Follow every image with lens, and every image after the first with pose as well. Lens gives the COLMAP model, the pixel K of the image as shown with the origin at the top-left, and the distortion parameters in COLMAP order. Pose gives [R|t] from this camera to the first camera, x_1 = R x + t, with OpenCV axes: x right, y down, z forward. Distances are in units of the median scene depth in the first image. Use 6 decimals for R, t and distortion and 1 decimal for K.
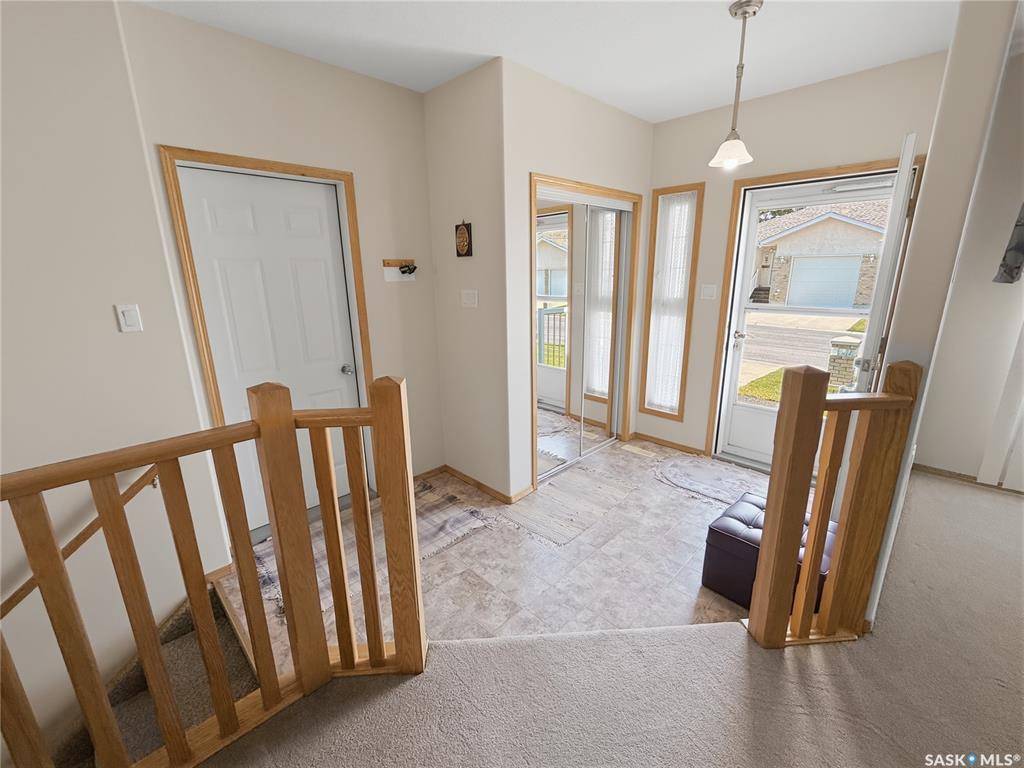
lens RADIAL K [[412.0, 0, 509.0], [0, 412.0, 380.1], [0, 0, 1]] dist [0.000573, 0.000042]
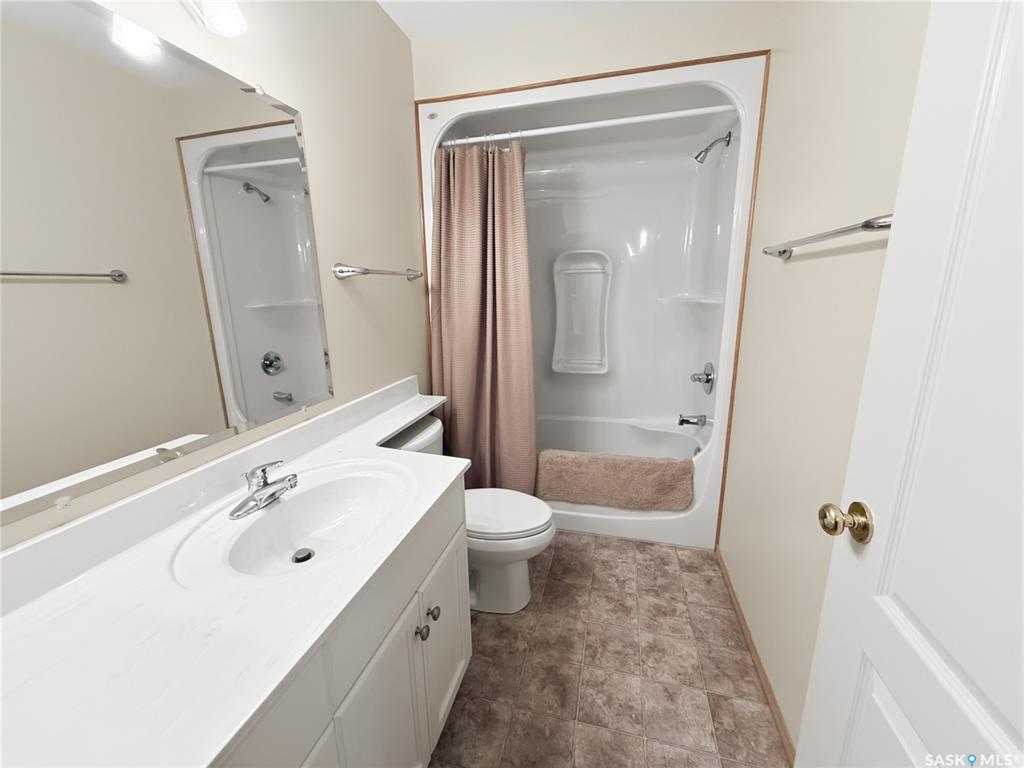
lens RADIAL K [[412.0, 0, 509.0], [0, 412.0, 380.1], [0, 0, 1]] dist [0.000573, 0.000042]
pose [[-0.851067, 0.145148, -0.504597, 0.815171], [-0.096148, 0.901698, 0.421541, -0.241232], [0.516179, 0.407275, -0.753449, 1.332082]]
